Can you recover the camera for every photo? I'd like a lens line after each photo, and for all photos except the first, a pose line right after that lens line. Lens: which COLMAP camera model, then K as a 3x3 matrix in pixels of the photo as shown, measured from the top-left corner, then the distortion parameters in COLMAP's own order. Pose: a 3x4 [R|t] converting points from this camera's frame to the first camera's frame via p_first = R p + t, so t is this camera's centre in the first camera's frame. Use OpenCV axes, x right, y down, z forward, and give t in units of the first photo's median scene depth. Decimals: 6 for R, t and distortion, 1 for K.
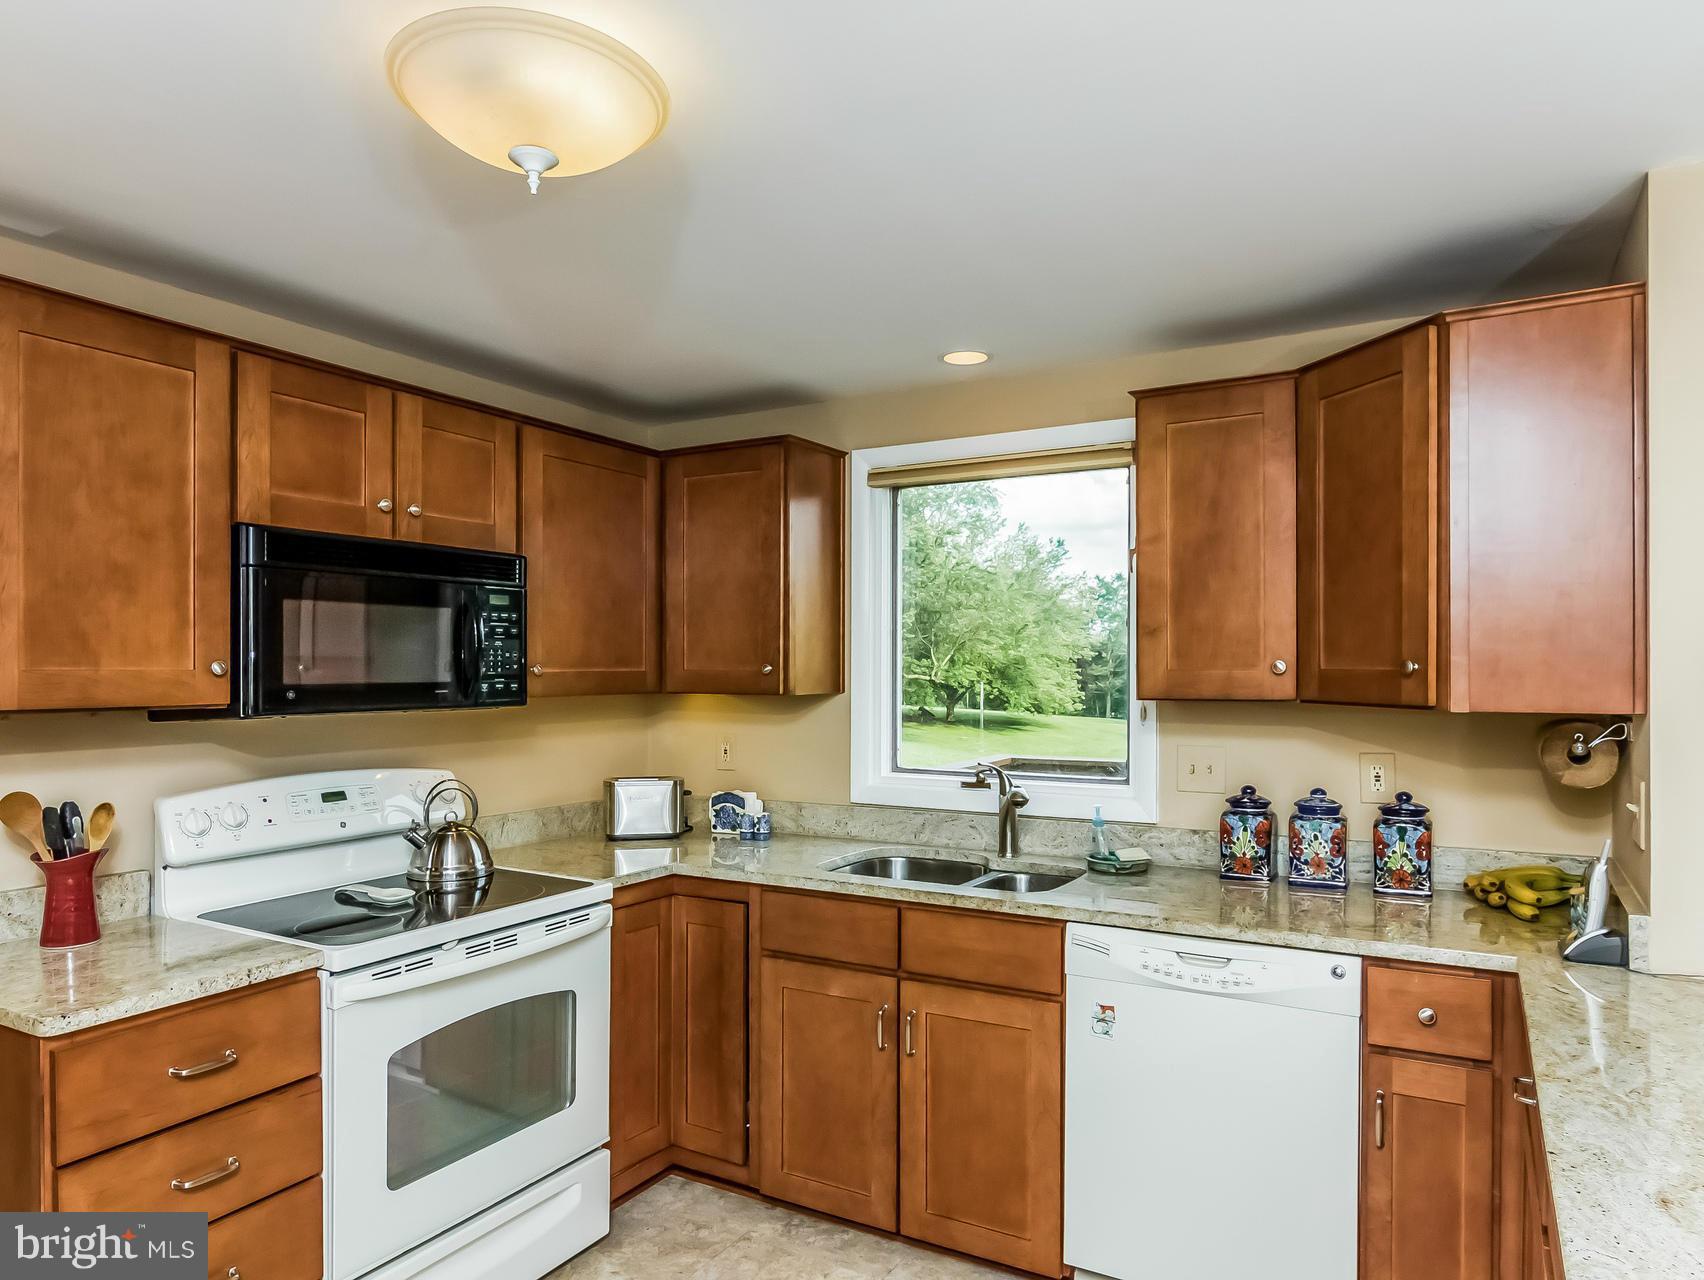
lens RADIAL K [[1080.1, 0, 853.3], [0, 1080.1, 660.7], [0, 0, 1]] dist [-0.001103, -0.000634]
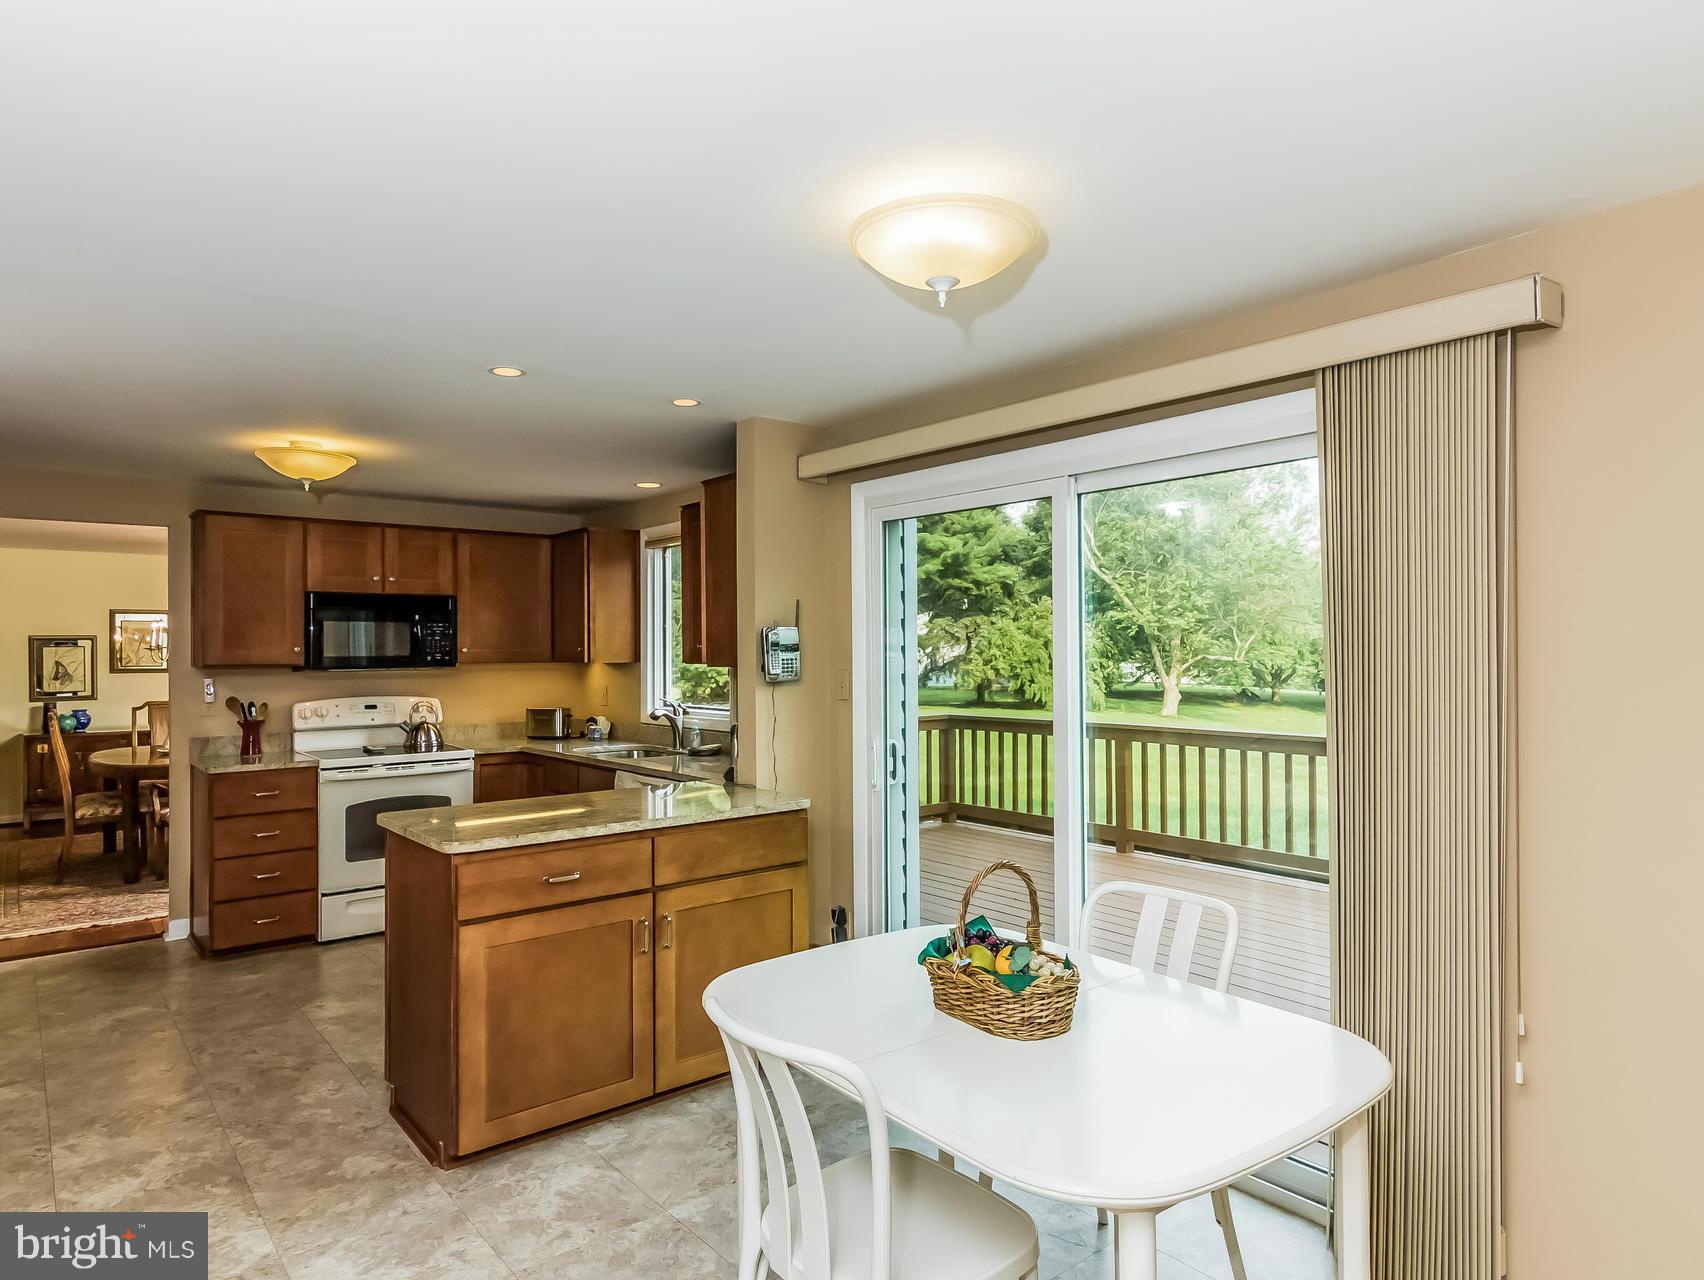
lens RADIAL K [[1001.3, 0, 808.7], [0, 1001.3, 638.9], [0, 0, 1]] dist [-0.000003, 0.000725]
pose [[0.927790, -0.008899, -0.372996, 1.155639], [0.007138, 0.999956, -0.006103, 0.003354], [0.373034, 0.003000, 0.927813, -0.601738]]
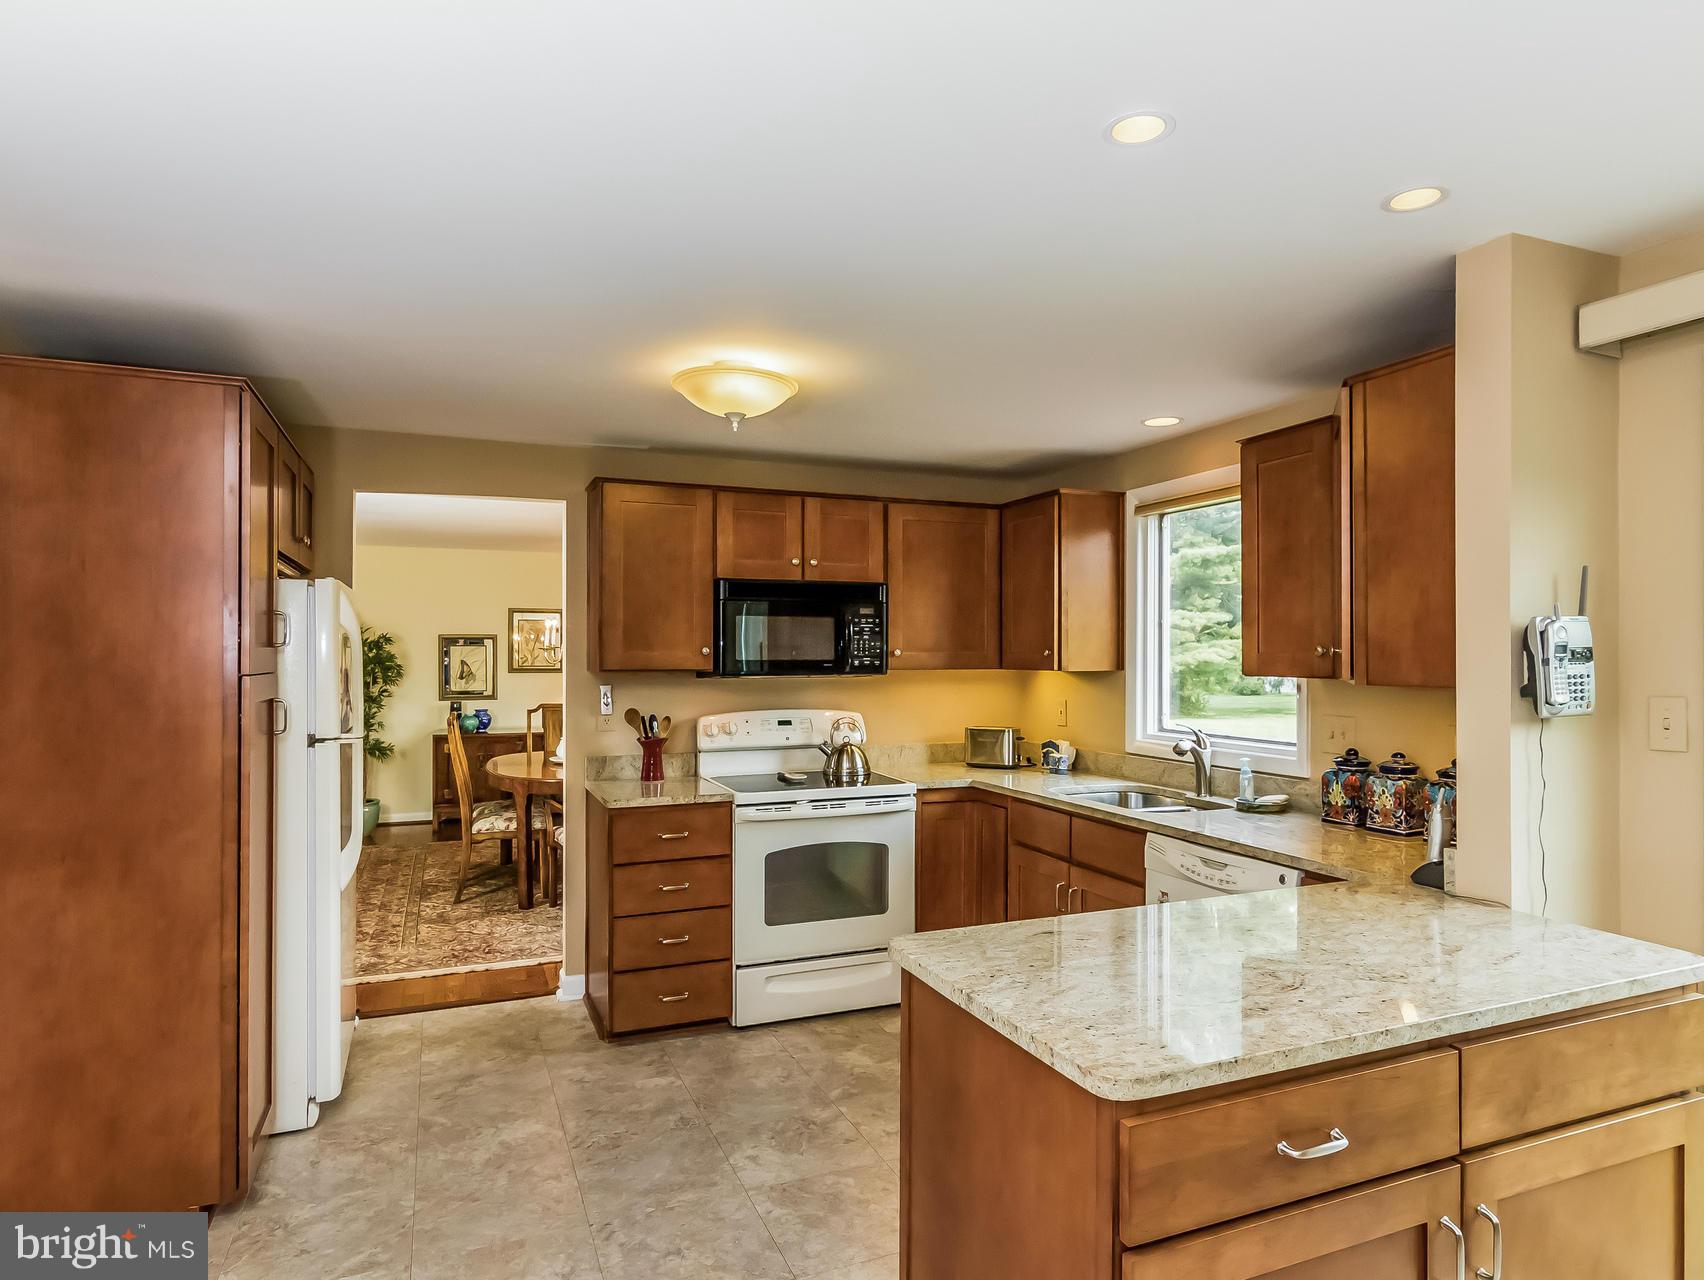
lens RADIAL K [[985.4, 0, 852.0], [0, 985.4, 640.0], [0, 0, 1]] dist [-0.002678, -0.000734]
pose [[0.789547, -0.006621, -0.613655, 0.624232], [0.002041, 0.999965, -0.008163, 0.001024], [0.613687, 0.005193, 0.789532, -0.233733]]
